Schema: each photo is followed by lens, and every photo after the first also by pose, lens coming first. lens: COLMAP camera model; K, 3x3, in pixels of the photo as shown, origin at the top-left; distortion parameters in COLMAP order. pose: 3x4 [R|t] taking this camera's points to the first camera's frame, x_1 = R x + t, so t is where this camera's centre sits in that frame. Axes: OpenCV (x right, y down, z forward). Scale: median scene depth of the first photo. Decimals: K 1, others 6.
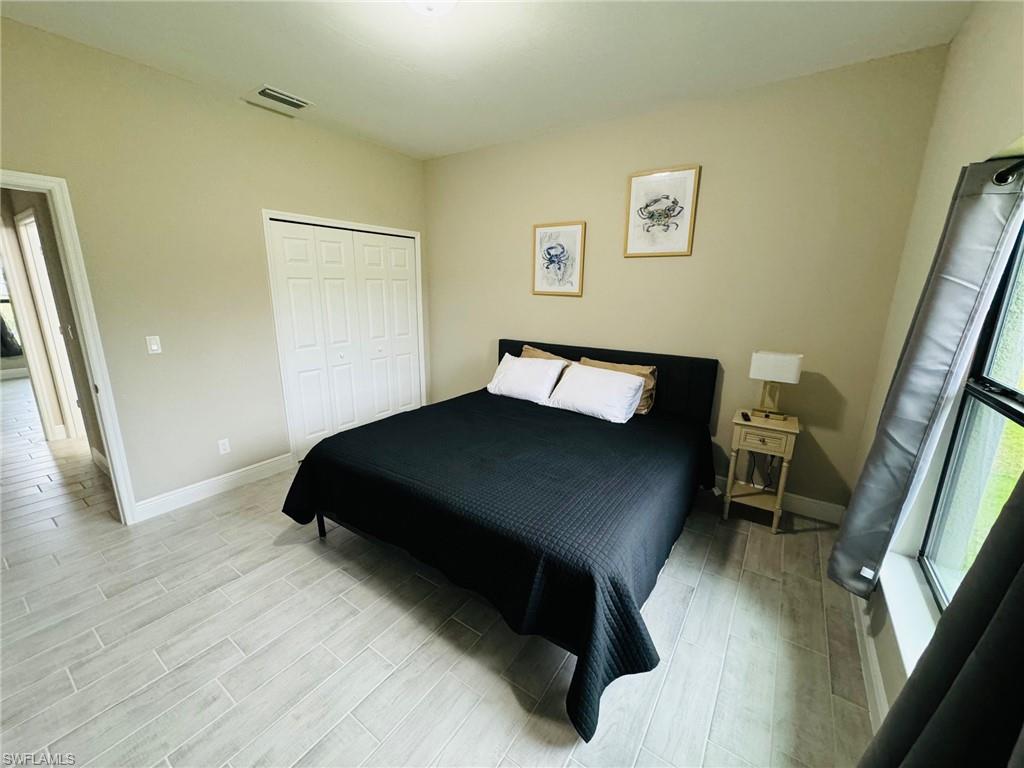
lens RADIAL K [[412.6, 0, 511.7], [0, 412.6, 385.0], [0, 0, 1]] dist [0.000230, 0.001650]
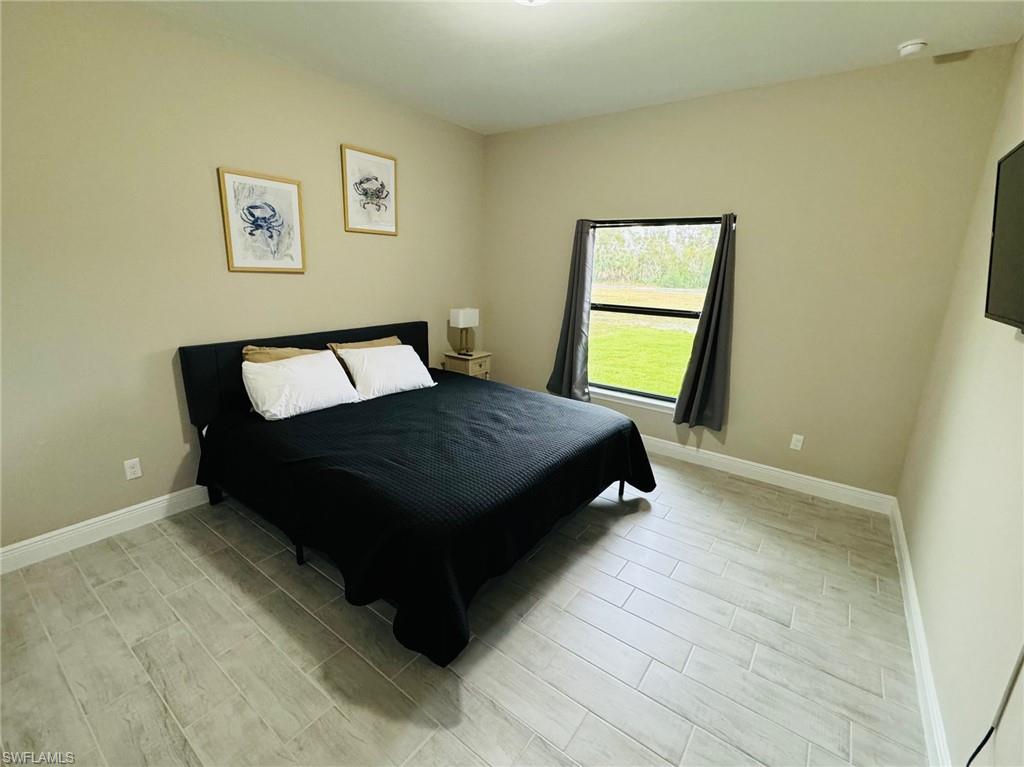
lens RADIAL K [[455.8, 0, 505.2], [0, 455.8, 384.2], [0, 0, 1]] dist [0.015797, -0.000176]
pose [[0.033329, -0.267167, 0.963074, -0.801488], [0.199835, 0.945932, 0.255496, -0.164882], [-0.979263, 0.183941, 0.084916, 0.591457]]
